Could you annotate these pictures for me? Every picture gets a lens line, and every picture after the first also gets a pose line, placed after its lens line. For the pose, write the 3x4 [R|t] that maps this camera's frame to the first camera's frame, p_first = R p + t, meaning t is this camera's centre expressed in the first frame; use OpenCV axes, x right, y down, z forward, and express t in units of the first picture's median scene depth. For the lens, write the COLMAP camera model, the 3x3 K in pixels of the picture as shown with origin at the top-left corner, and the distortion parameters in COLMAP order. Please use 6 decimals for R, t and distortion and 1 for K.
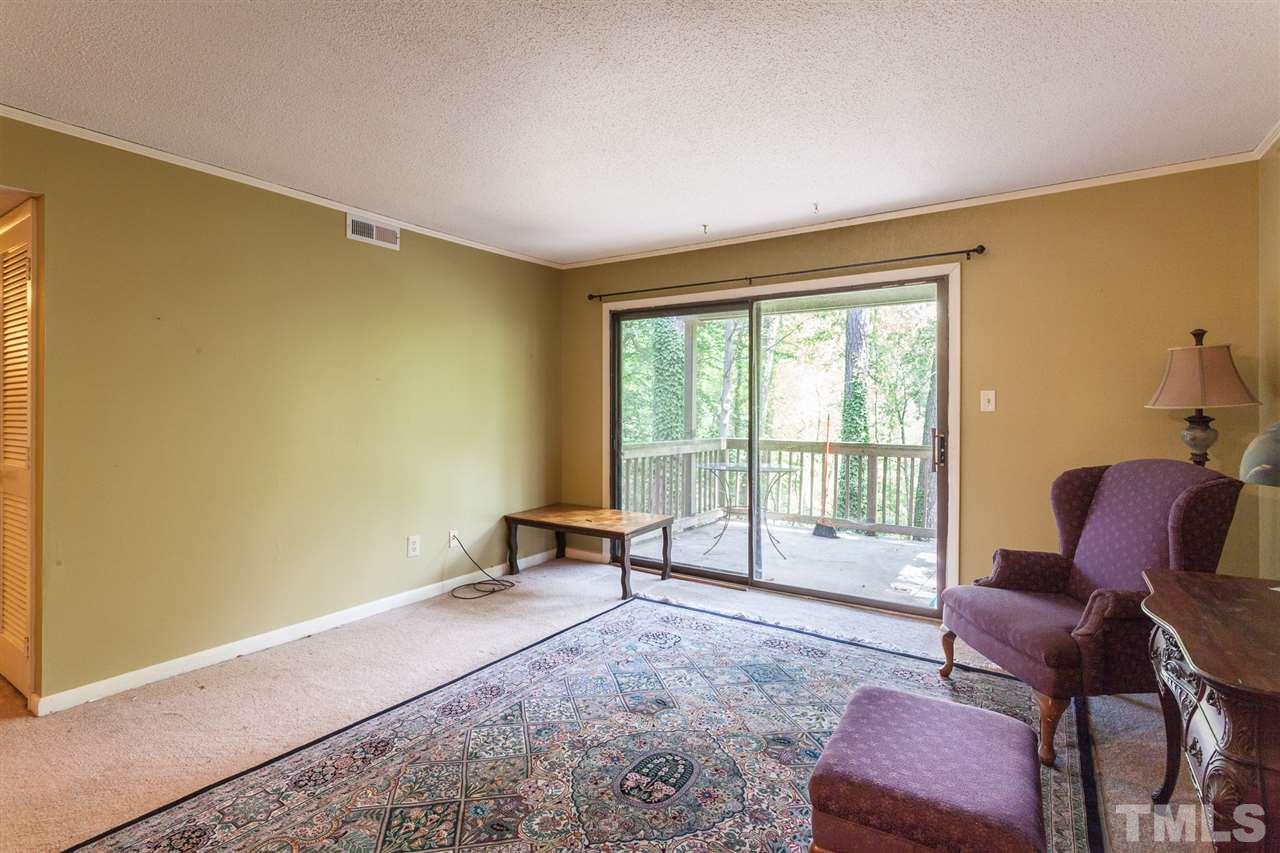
lens RADIAL K [[615.3, 0, 634.9], [0, 615.3, 405.4], [0, 0, 1]] dist [0.000654, 0.000486]
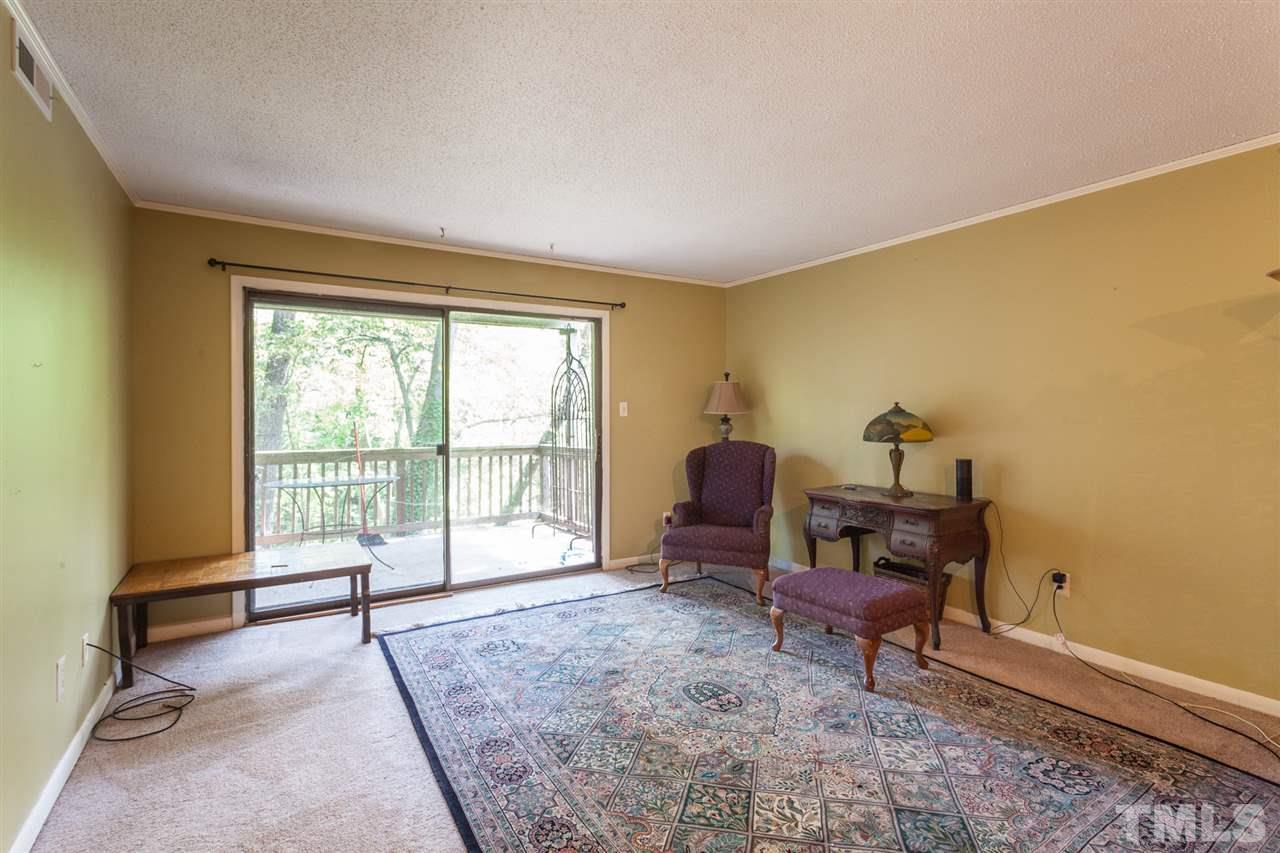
lens RADIAL K [[611.8, 0, 639.7], [0, 611.8, 415.0], [0, 0, 1]] dist [-0.002815, 0.000132]
pose [[0.408595, -0.006737, 0.912691, -0.802121], [0.003112, 0.999977, 0.005988, -0.002850], [-0.912711, 0.000394, 0.408606, 0.402654]]
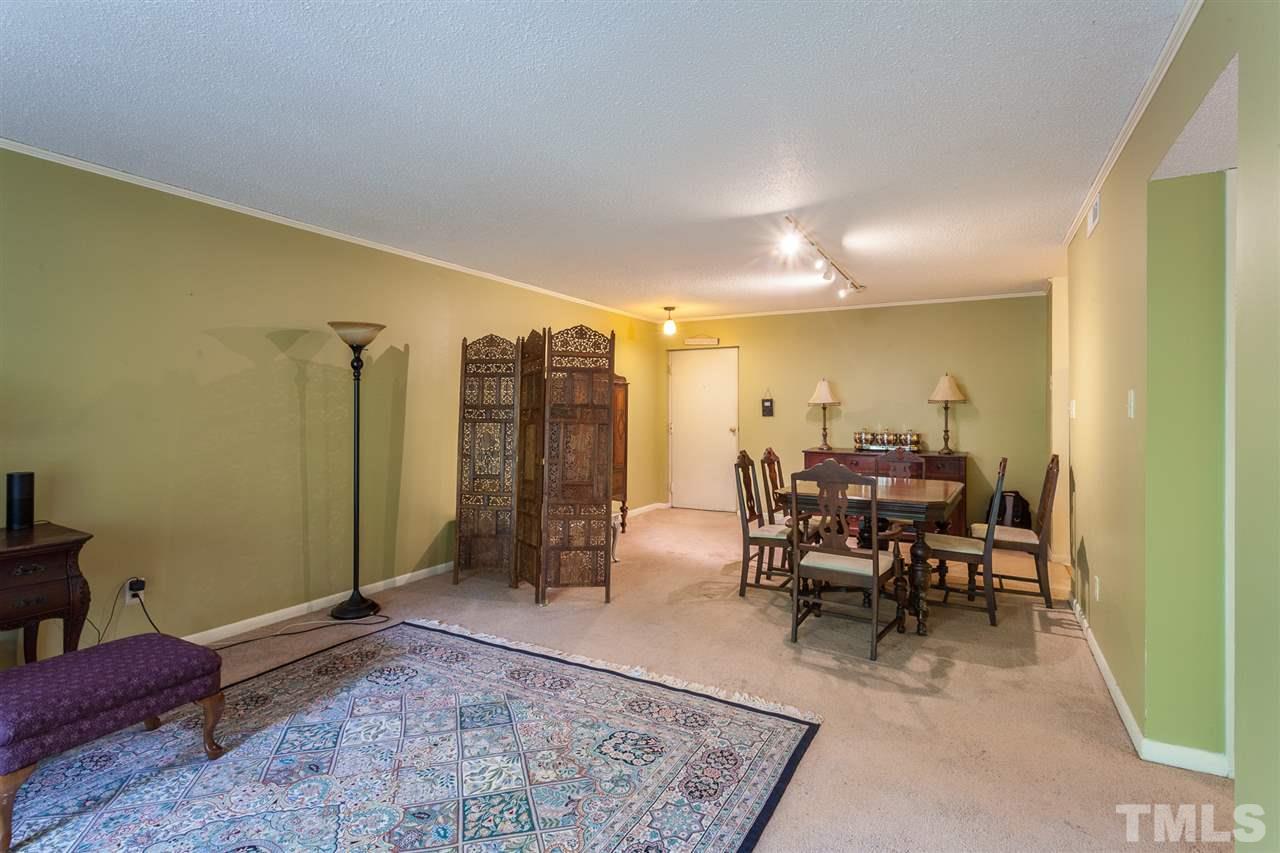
lens RADIAL K [[611.8, 0, 639.7], [0, 611.8, 415.0], [0, 0, 1]] dist [-0.002815, 0.000132]
pose [[-0.996355, -0.005976, -0.085094, -0.290447], [-0.006760, 0.999937, 0.008926, -0.004731], [0.085036, 0.009468, -0.996333, 1.203361]]
